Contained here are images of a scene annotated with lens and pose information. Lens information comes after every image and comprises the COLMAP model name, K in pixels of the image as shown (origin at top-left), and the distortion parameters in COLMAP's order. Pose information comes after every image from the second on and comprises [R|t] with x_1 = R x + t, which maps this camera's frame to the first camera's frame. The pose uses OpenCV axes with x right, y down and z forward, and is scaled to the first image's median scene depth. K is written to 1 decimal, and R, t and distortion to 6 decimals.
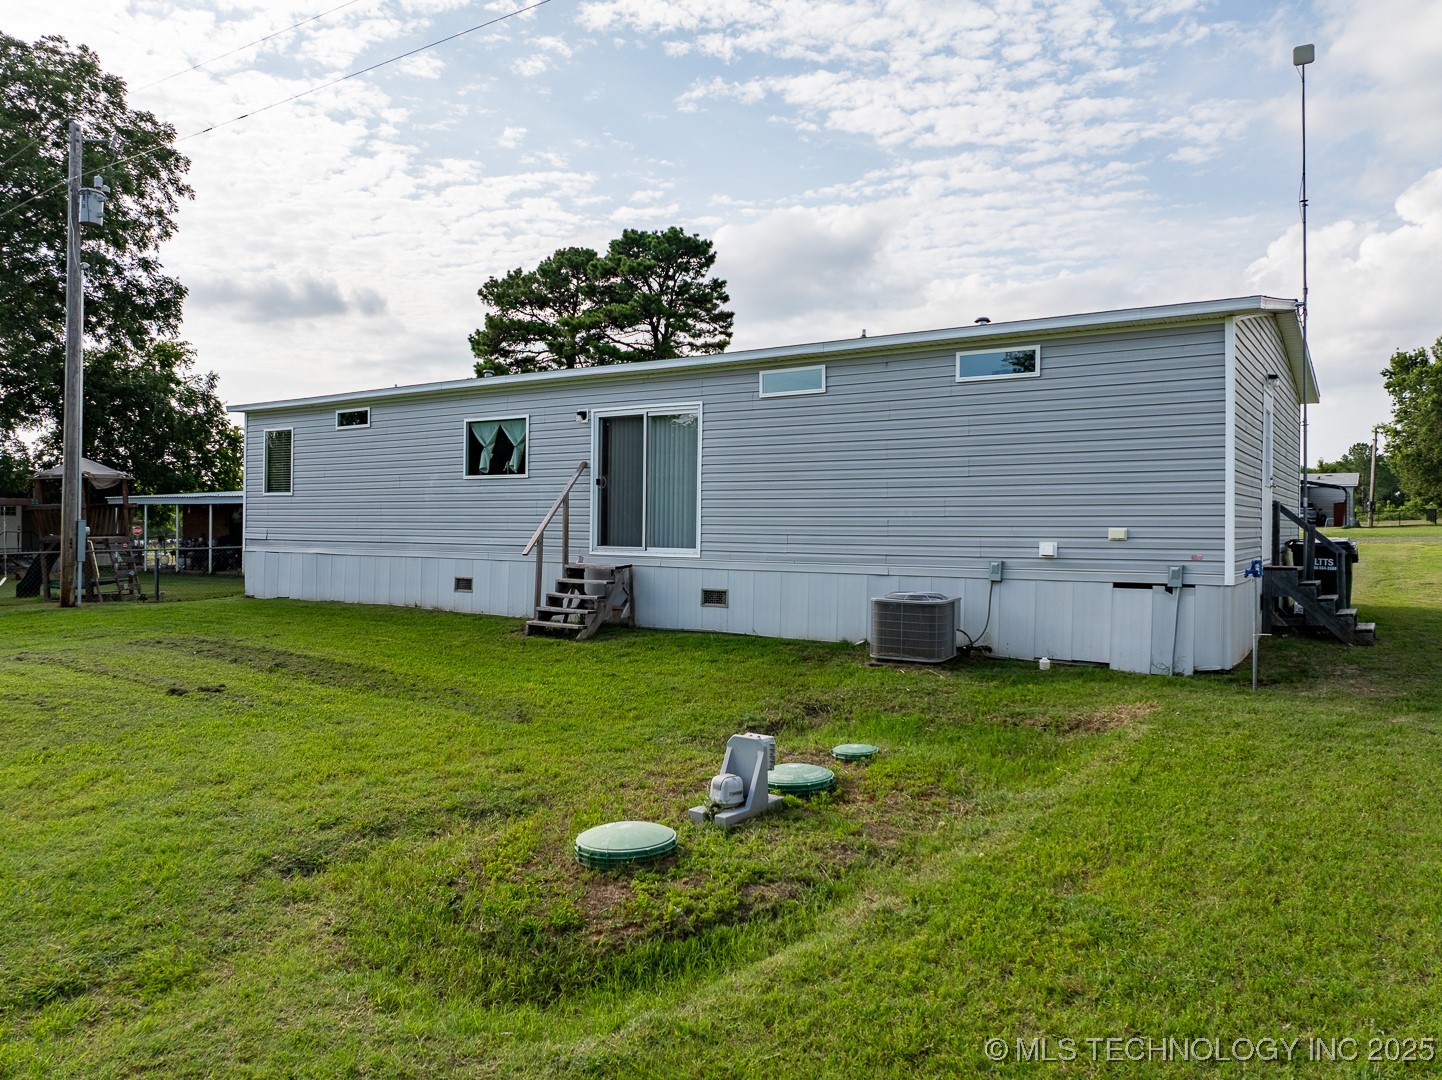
lens RADIAL K [[1016.7, 0, 726.5], [0, 1016.7, 530.3], [0, 0, 1]] dist [-0.030691, -0.001745]
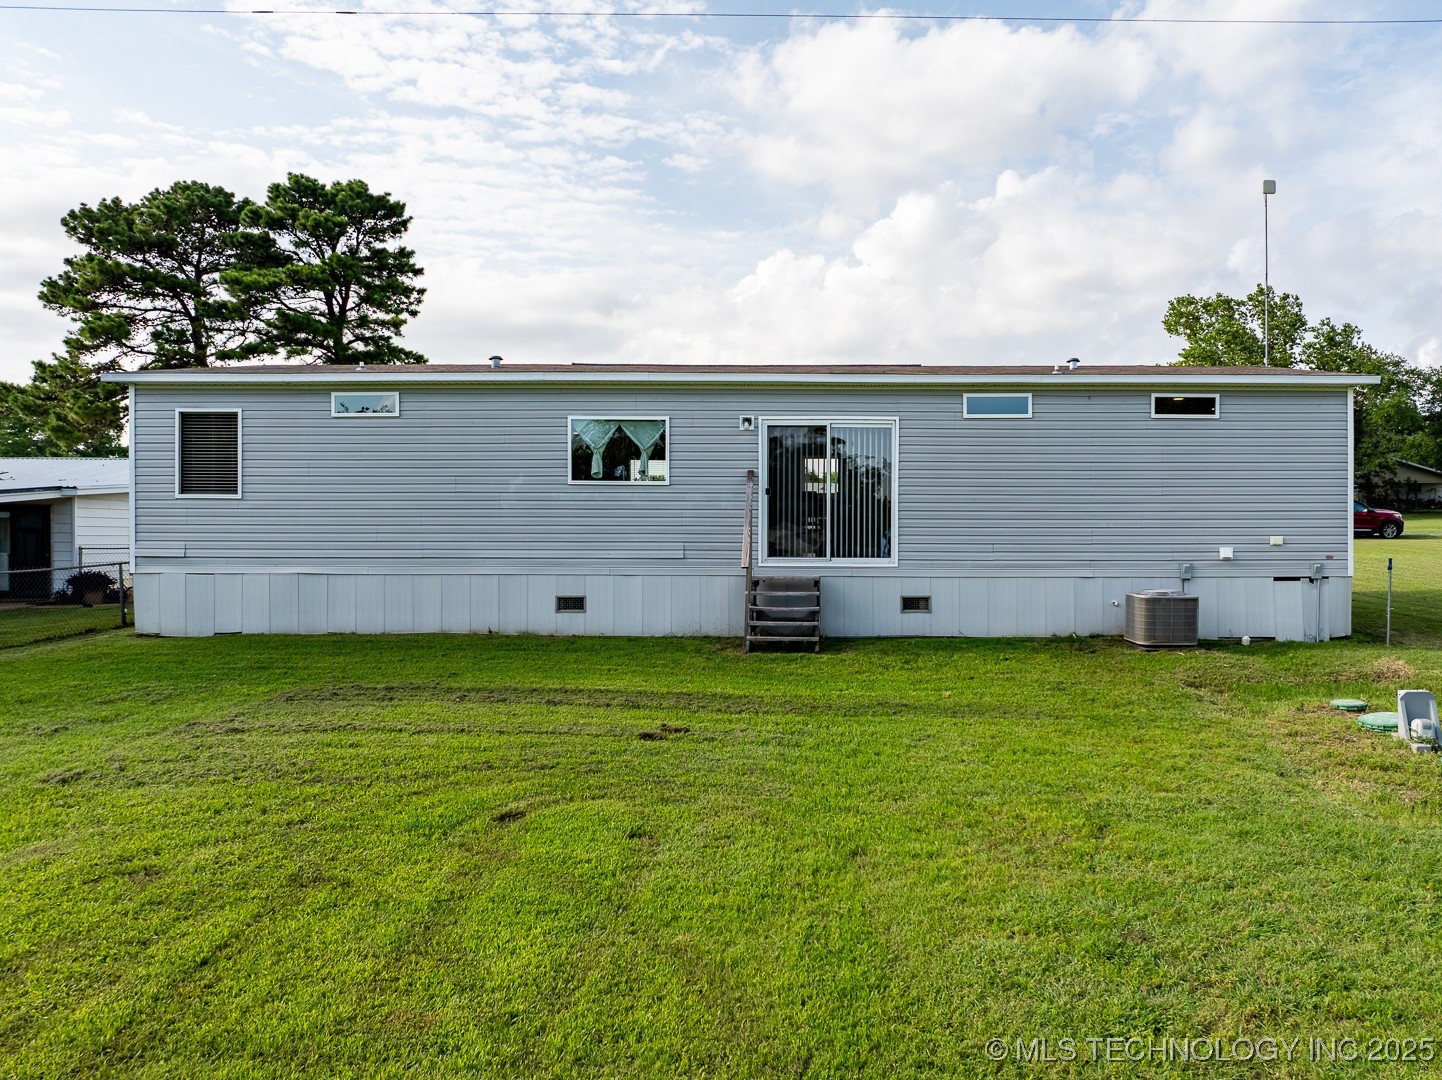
lens RADIAL K [[1084.5, 0, 857.5], [0, 1084.5, 536.8], [0, 0, 1]] dist [-0.039559, 0.002154]
pose [[0.829687, -0.007493, 0.558178, -0.627924], [0.006459, 0.999972, 0.003823, -0.007661], [-0.558191, 0.000433, 0.829712, 0.088117]]
